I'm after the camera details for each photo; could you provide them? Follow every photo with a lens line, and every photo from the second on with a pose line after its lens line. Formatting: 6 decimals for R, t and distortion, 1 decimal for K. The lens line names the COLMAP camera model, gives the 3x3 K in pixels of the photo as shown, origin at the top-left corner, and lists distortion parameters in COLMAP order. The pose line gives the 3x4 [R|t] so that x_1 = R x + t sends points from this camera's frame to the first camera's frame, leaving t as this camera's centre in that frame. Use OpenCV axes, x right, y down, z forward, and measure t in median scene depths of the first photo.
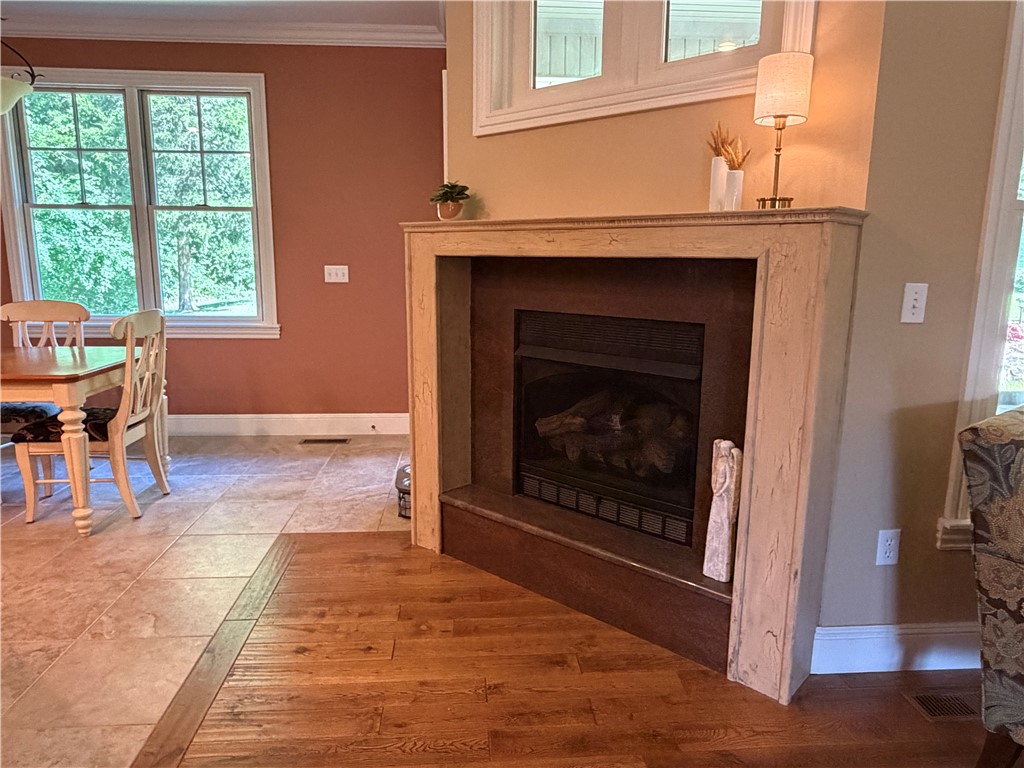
lens RADIAL K [[700.3, 0, 512.0], [0, 700.3, 384.0], [0, 0, 1]] dist [0.000165, -0.000111]
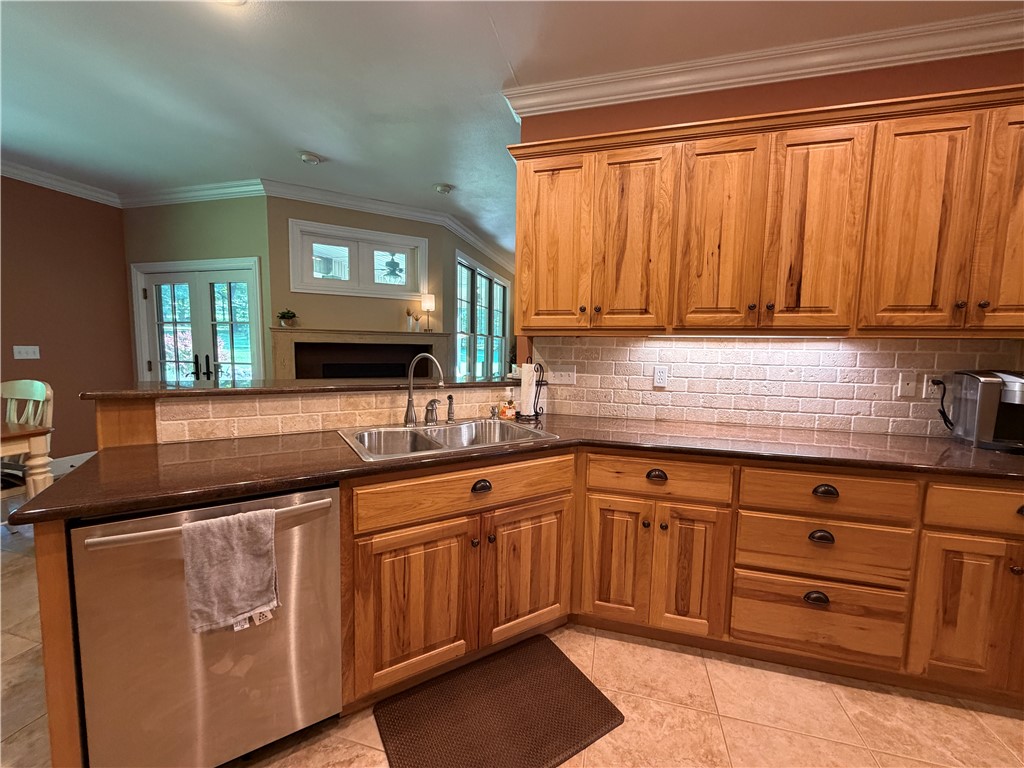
lens RADIAL K [[409.7, 0, 510.6], [0, 409.7, 384.7], [0, 0, 1]] dist [0.001225, -0.000001]
pose [[0.325267, -0.091343, 0.941200, -1.248698], [0.155276, 0.986973, 0.042124, 0.009786], [-0.932786, 0.132444, 0.335213, -0.112383]]
